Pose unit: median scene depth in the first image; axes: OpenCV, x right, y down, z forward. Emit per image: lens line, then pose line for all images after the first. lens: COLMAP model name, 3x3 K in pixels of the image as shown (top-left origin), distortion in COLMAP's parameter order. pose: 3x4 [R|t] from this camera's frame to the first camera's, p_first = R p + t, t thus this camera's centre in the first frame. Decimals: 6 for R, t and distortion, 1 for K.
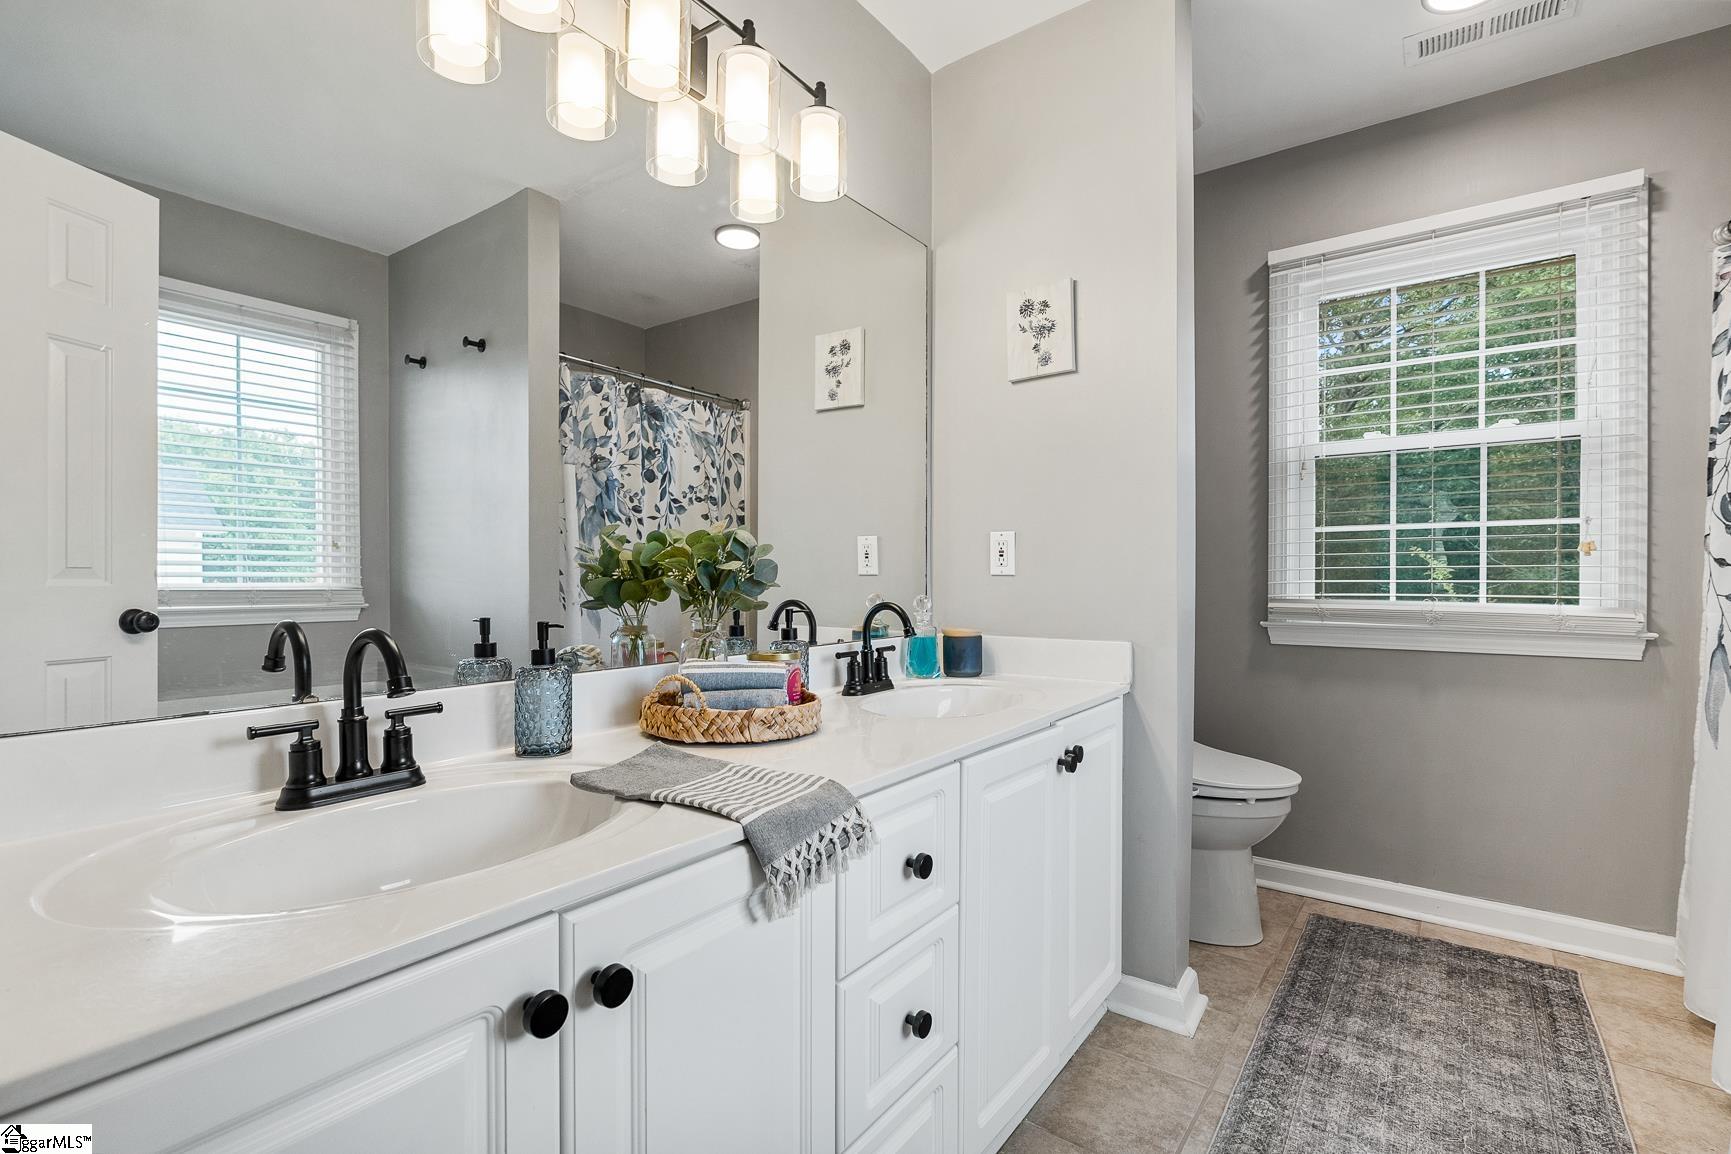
lens RADIAL K [[786.1, 0, 864.4], [0, 786.1, 583.6], [0, 0, 1]] dist [-0.003894, 0.000790]
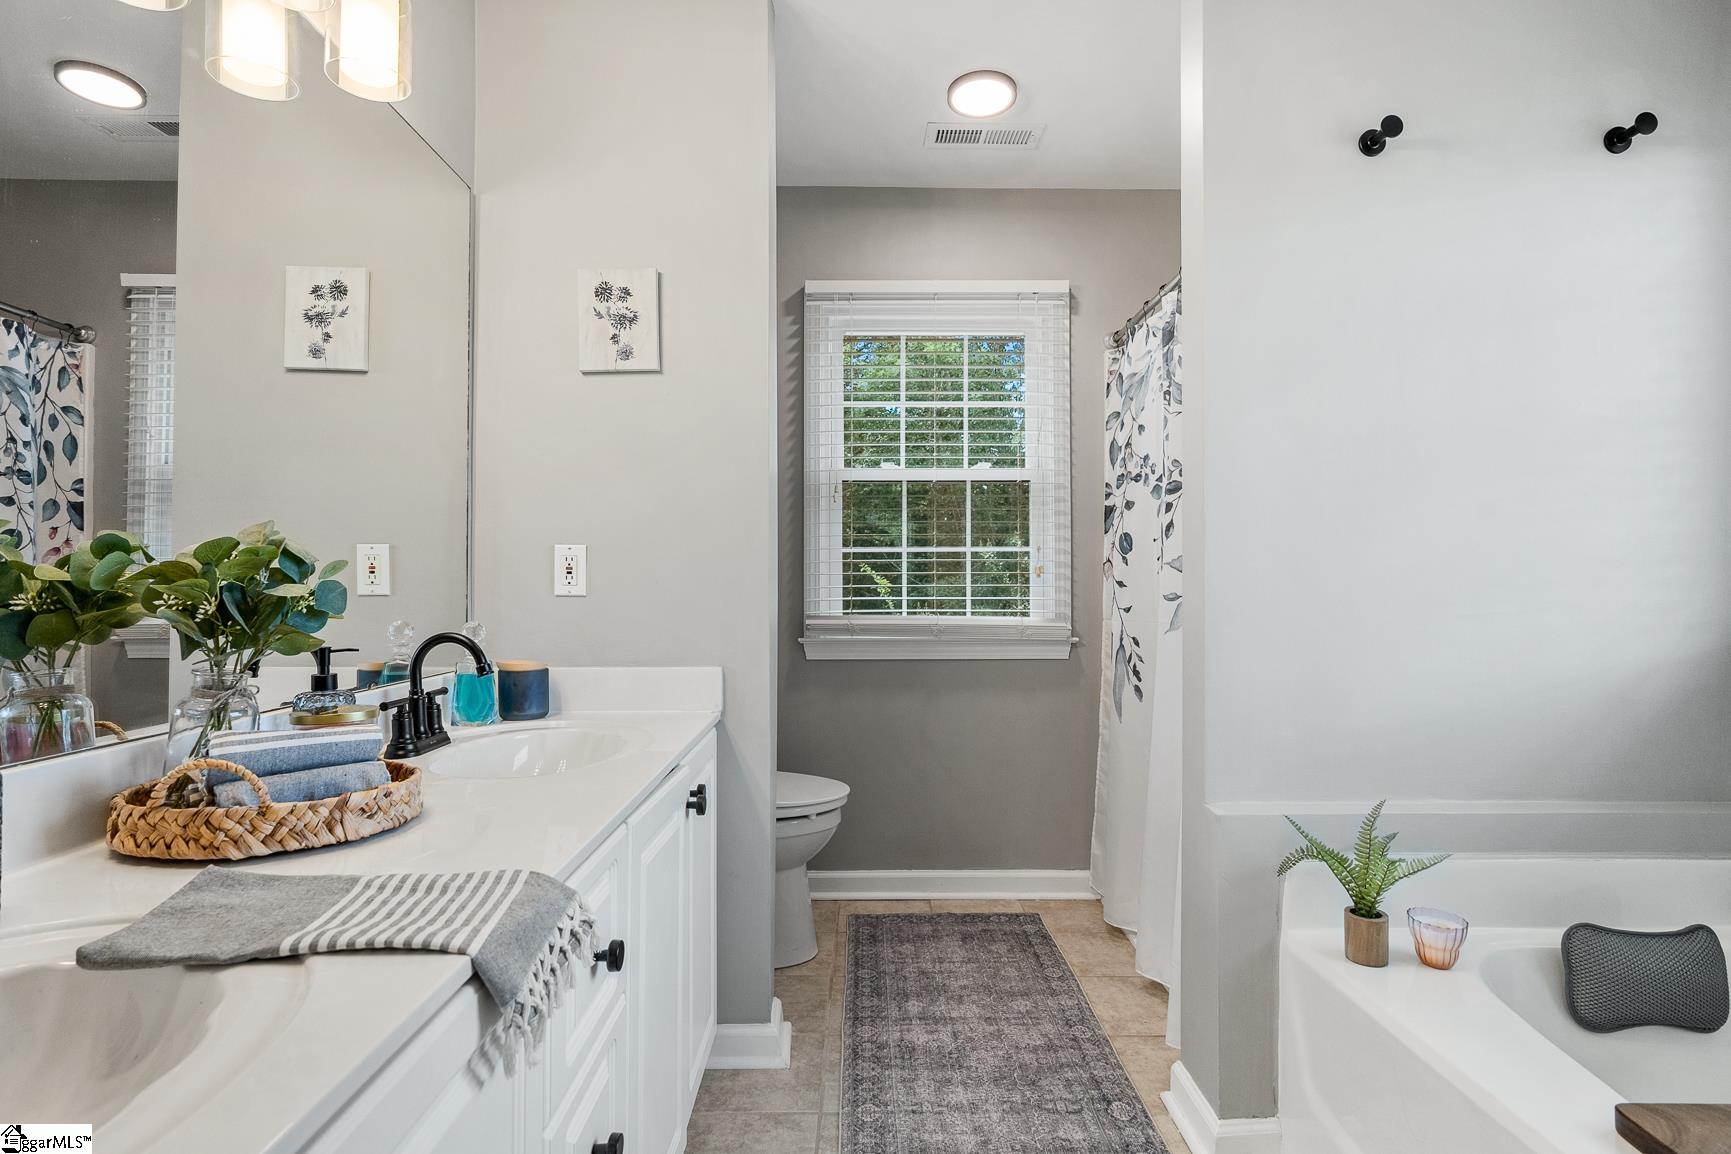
lens RADIAL K [[876.5, 0, 855.3], [0, 876.5, 577.0], [0, 0, 1]] dist [-0.003713, 0.000450]
pose [[0.800269, 0.006468, 0.599606, -0.155464], [0.006500, 0.999790, -0.019460, -0.011318], [-0.599606, 0.019471, 0.800058, 0.056501]]
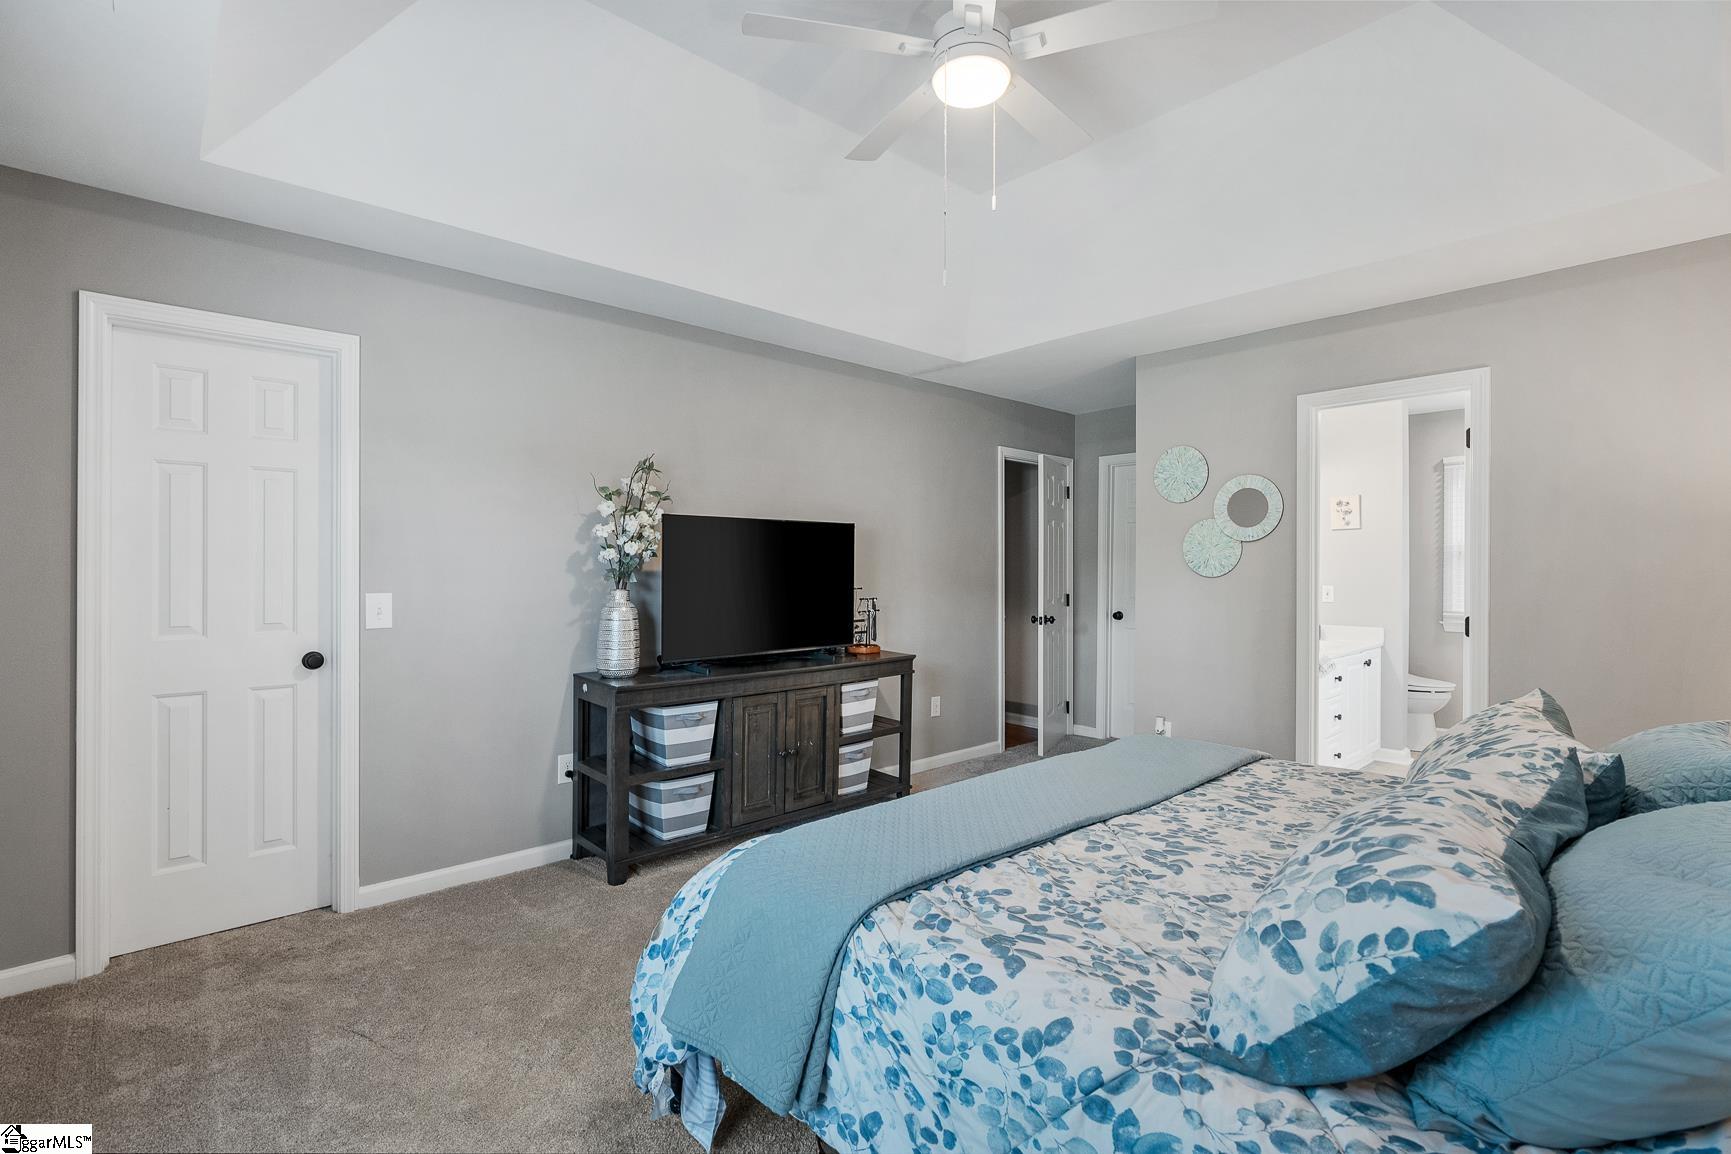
lens RADIAL K [[786.1, 0, 874.3], [0, 786.1, 573.0], [0, 0, 1]] dist [-0.003894, 0.000790]
pose [[0.982956, 0.002567, -0.183821, -0.878355], [-0.004309, 0.999949, -0.009079, -0.083235], [0.183788, 0.009717, 0.982918, -1.961700]]
